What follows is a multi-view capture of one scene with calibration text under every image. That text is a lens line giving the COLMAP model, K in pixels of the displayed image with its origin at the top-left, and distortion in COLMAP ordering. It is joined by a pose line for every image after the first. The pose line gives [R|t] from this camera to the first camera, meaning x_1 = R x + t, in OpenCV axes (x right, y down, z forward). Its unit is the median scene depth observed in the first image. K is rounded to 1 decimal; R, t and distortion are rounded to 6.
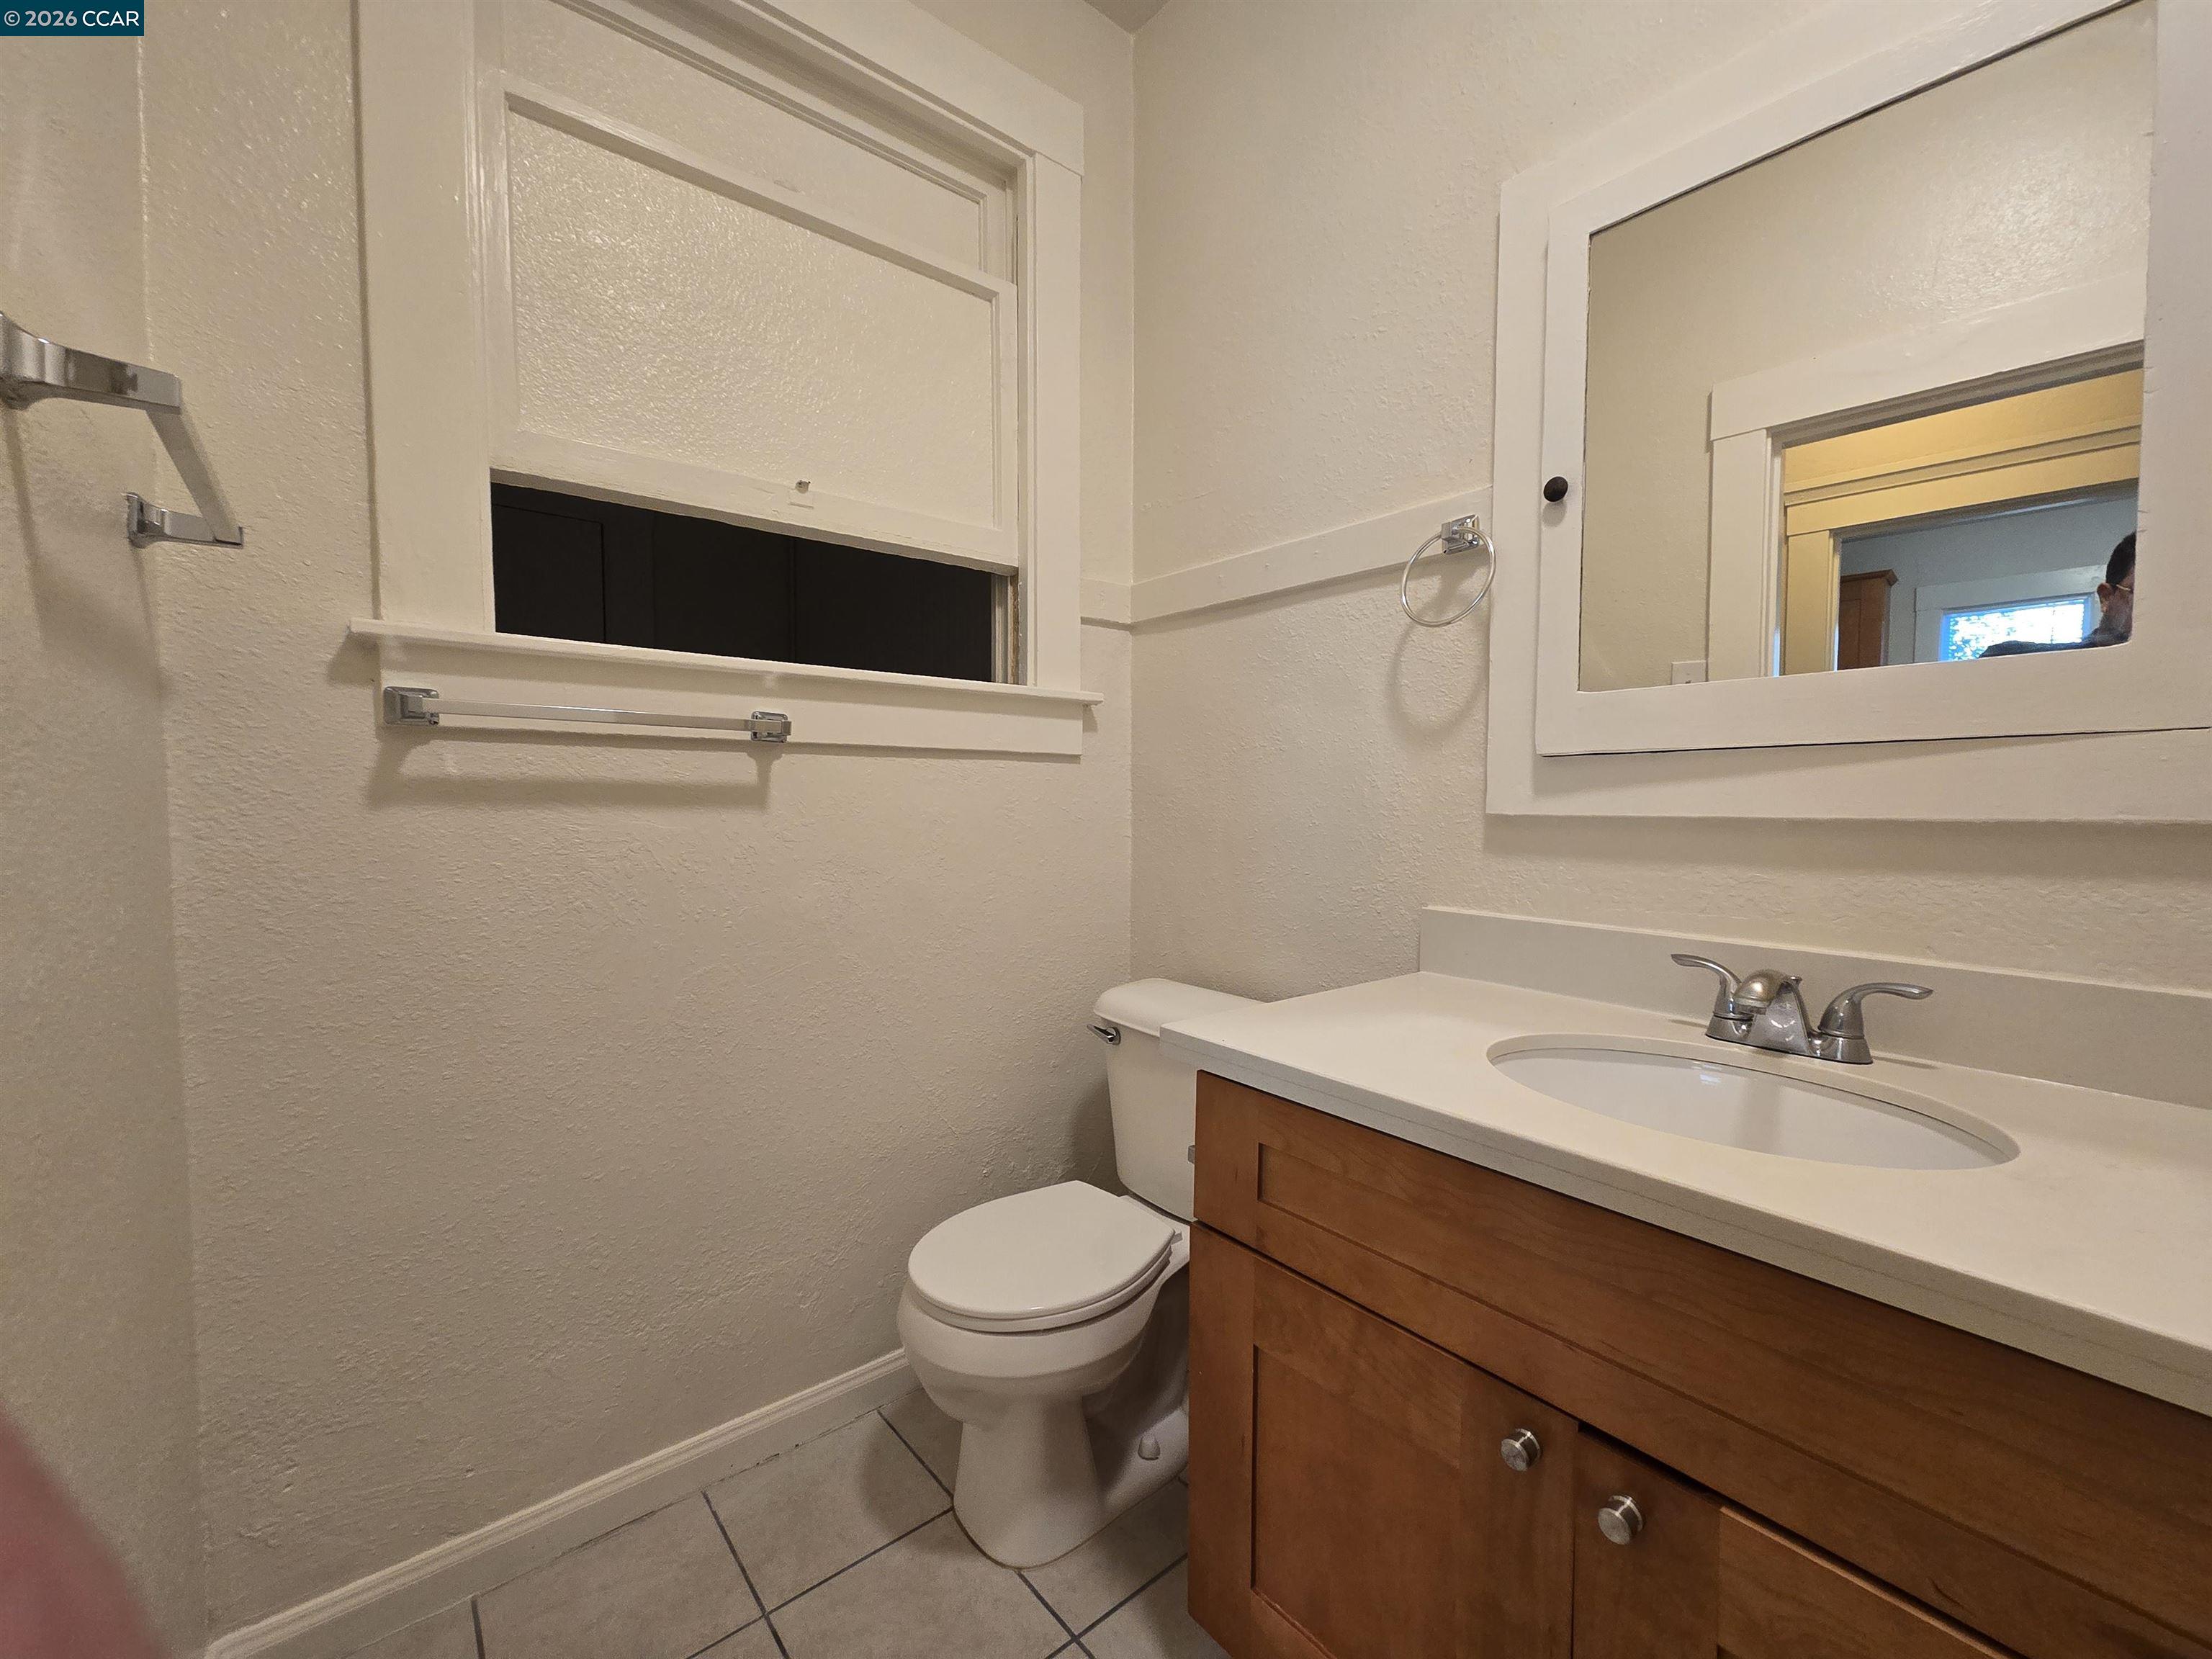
lens RADIAL K [[902.7, 0, 1111.5], [0, 902.7, 849.7], [0, 0, 1]] dist [-0.008511, 0.010149]
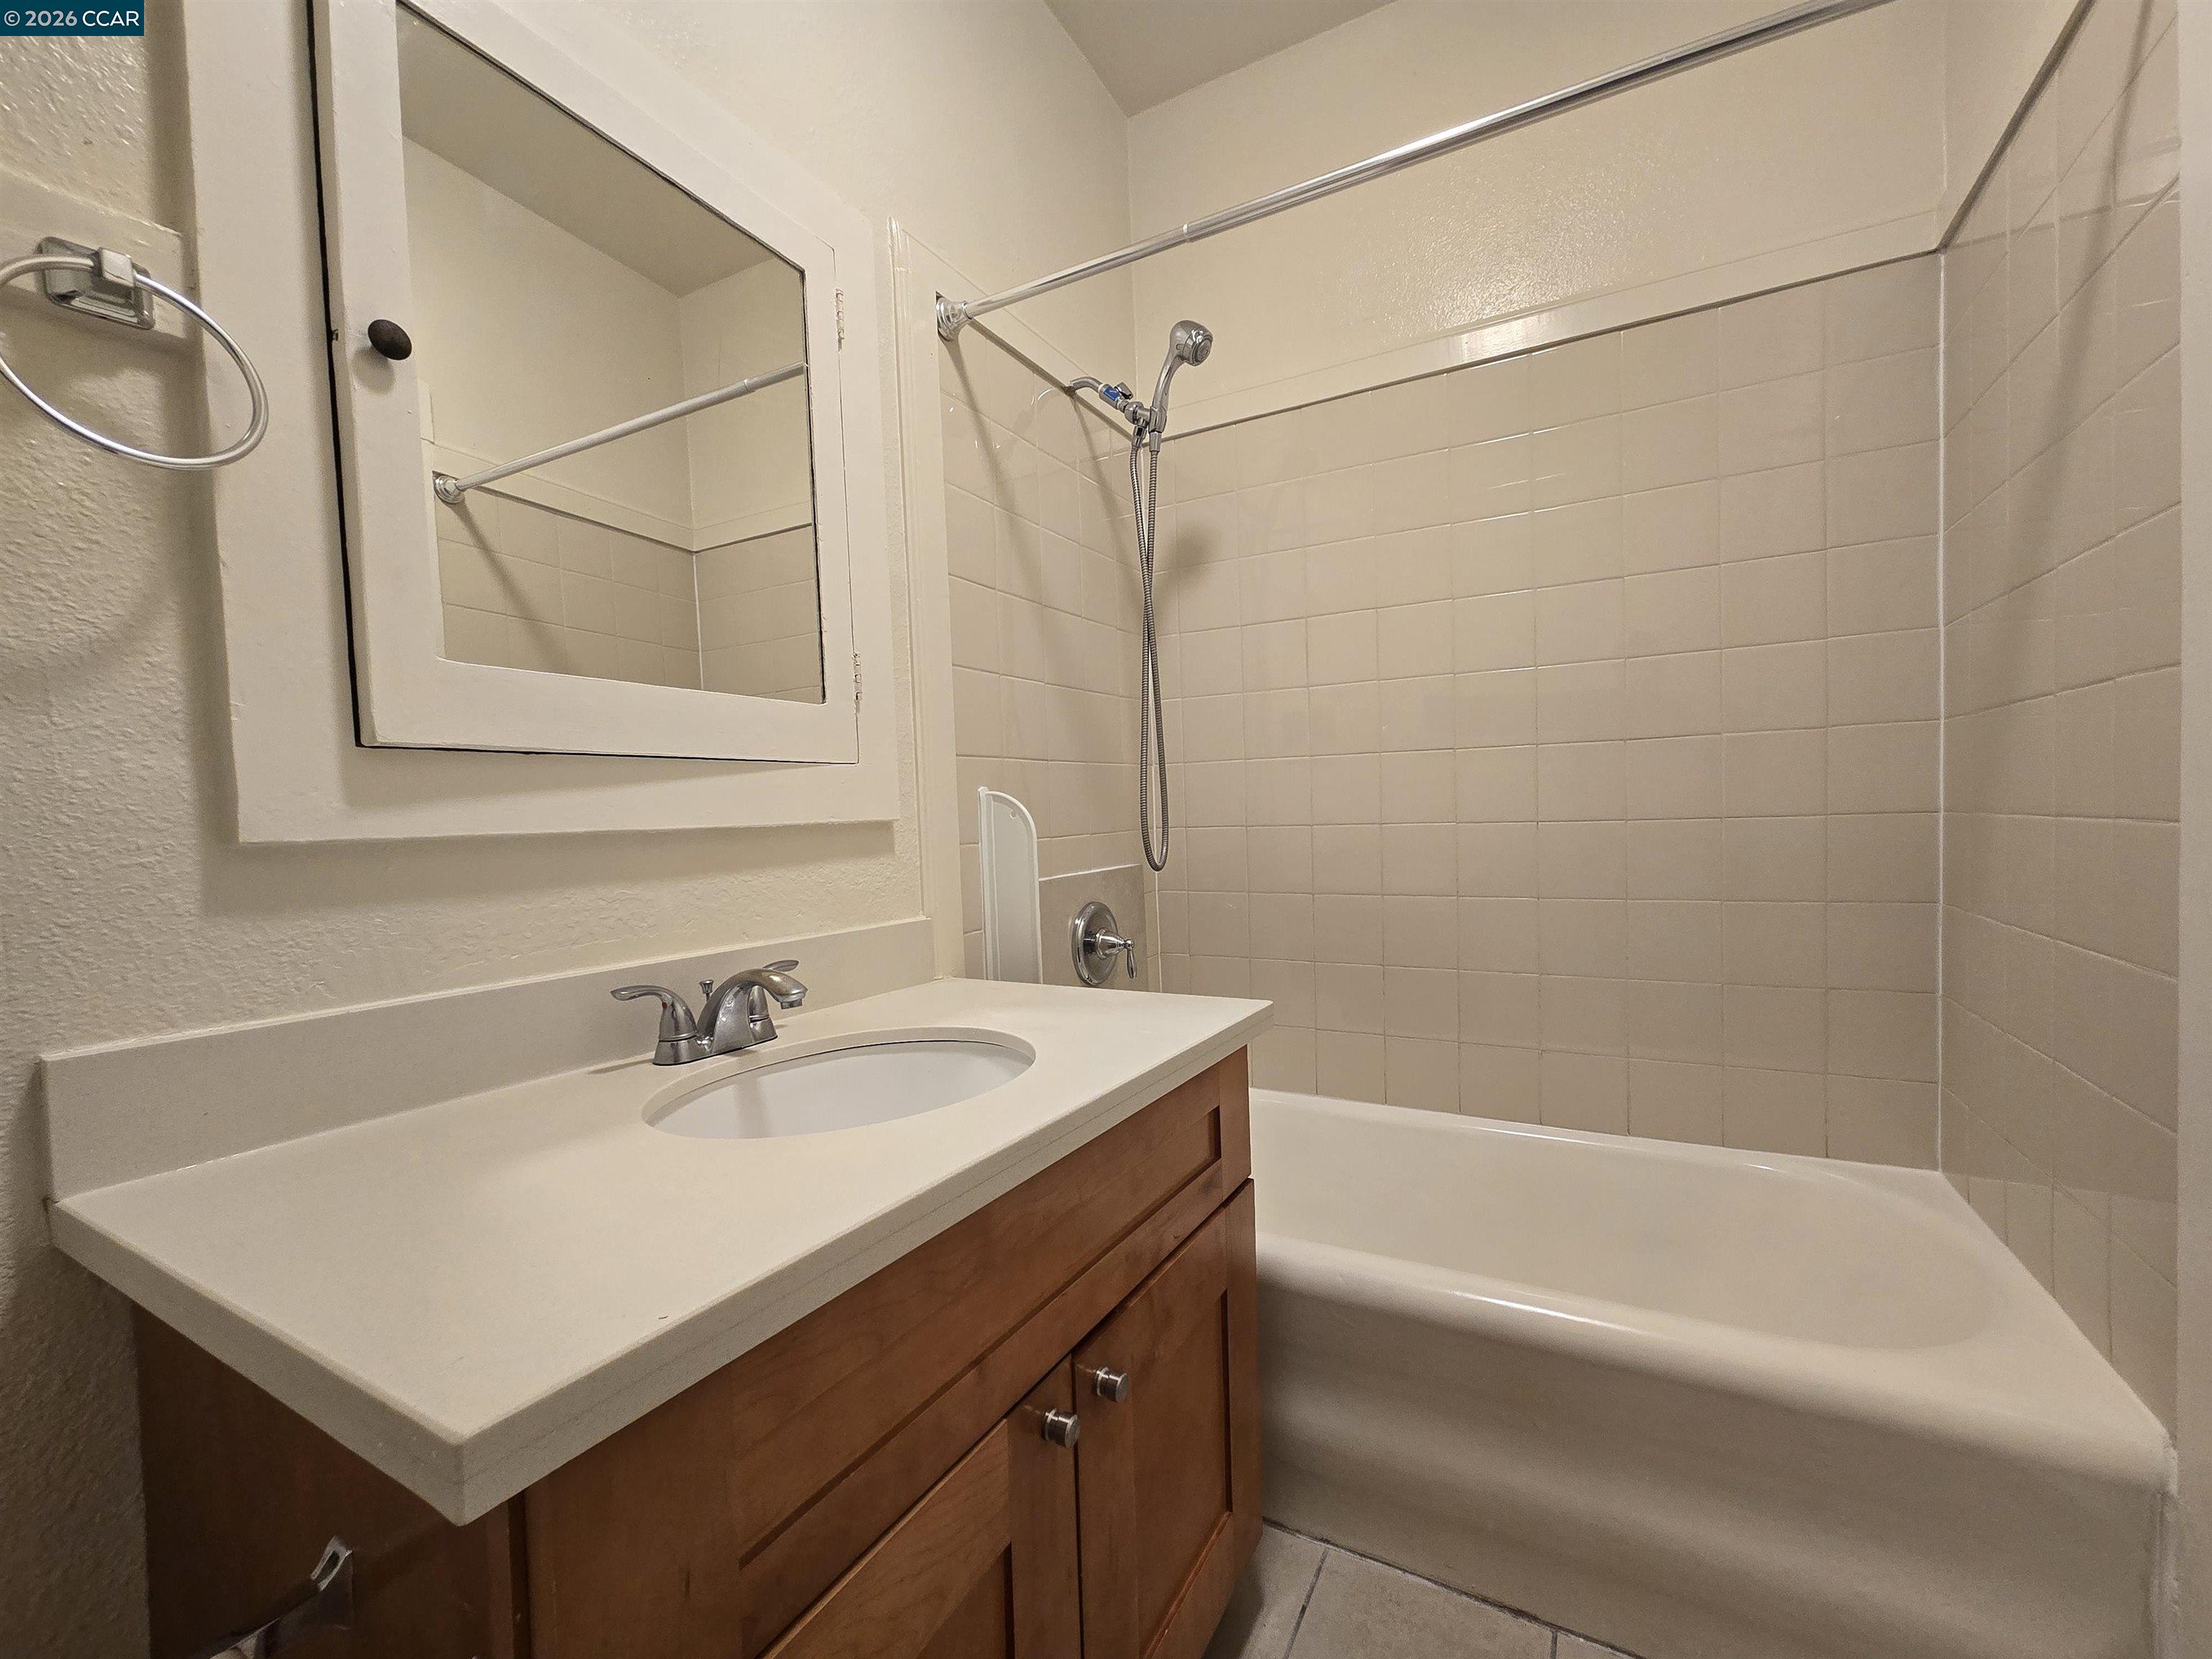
lens RADIAL K [[910.1, 0, 1101.9], [0, 910.1, 846.2], [0, 0, 1]] dist [0.001498, 0.000371]
pose [[-0.350241, -0.025686, 0.936307, -0.283171], [0.080196, 0.995131, 0.057298, -0.027261], [-0.933220, 0.095156, -0.346476, 0.693177]]
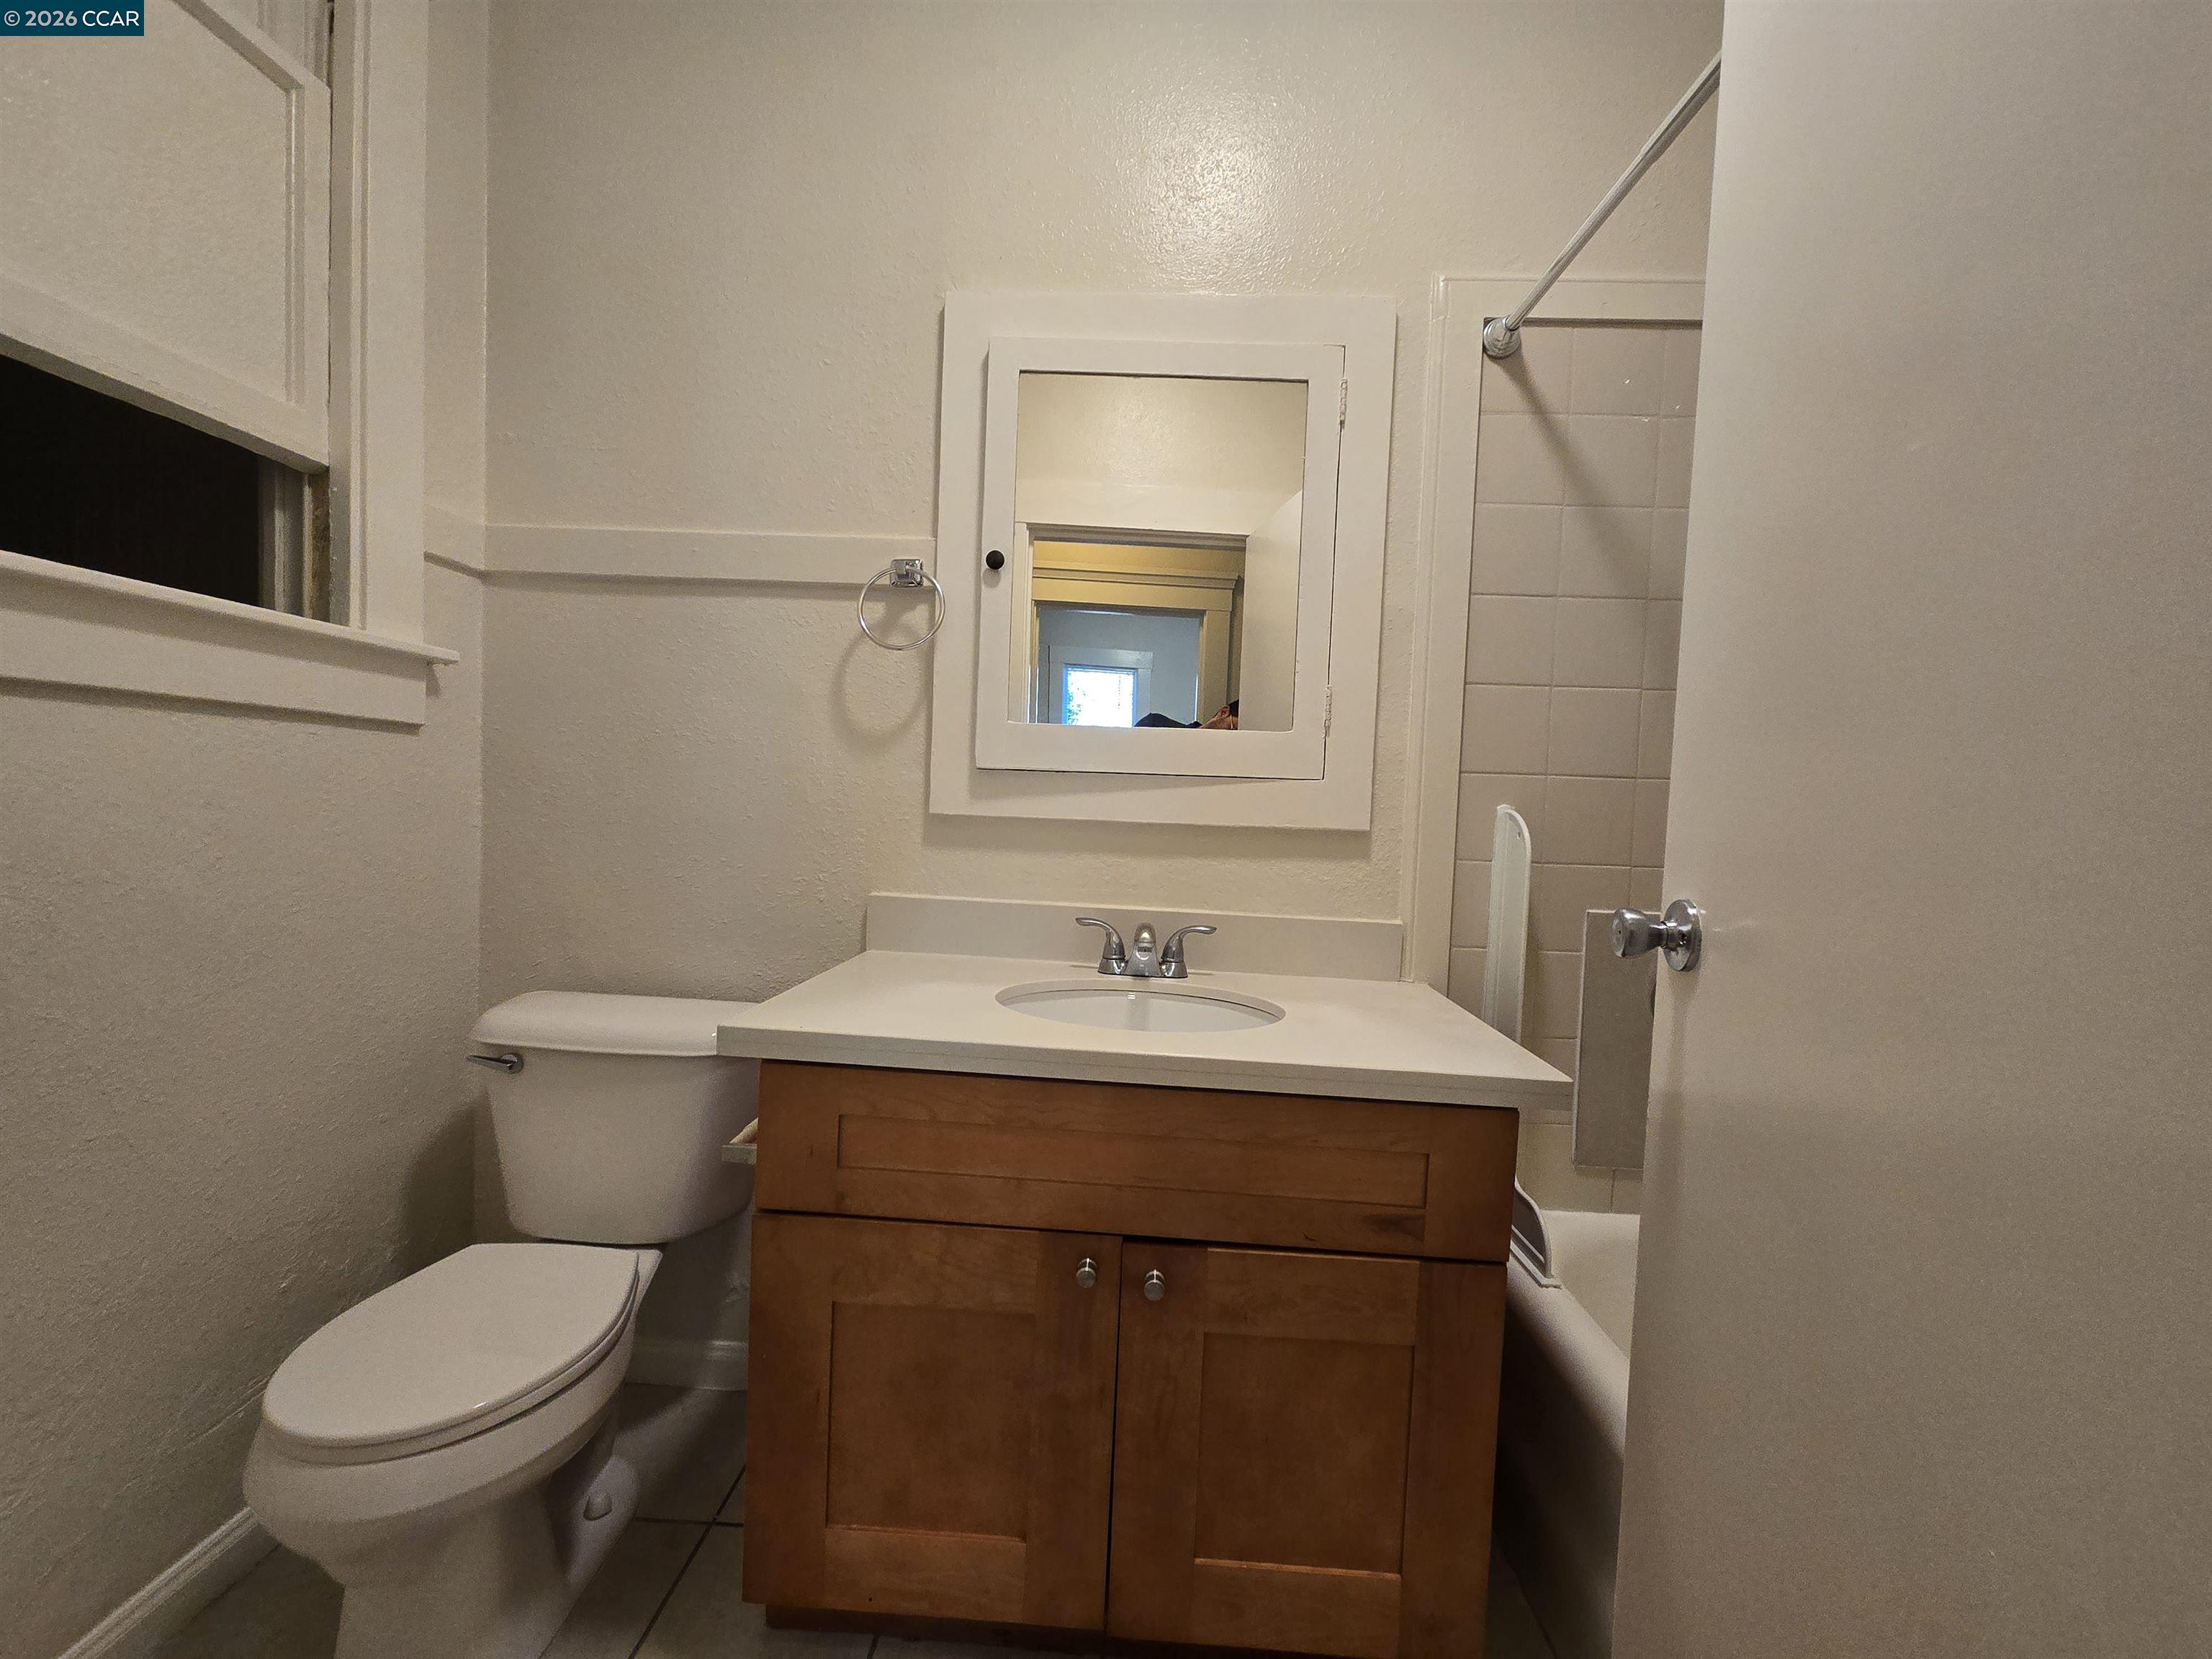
lens RADIAL K [[910.1, 0, 1101.9], [0, 910.1, 846.2], [0, 0, 1]] dist [0.001498, 0.000371]
pose [[0.674292, -0.008090, 0.738421, -0.317985], [-0.000272, 0.999937, 0.011204, -0.009147], [-0.738465, -0.007756, 0.674247, 0.016696]]
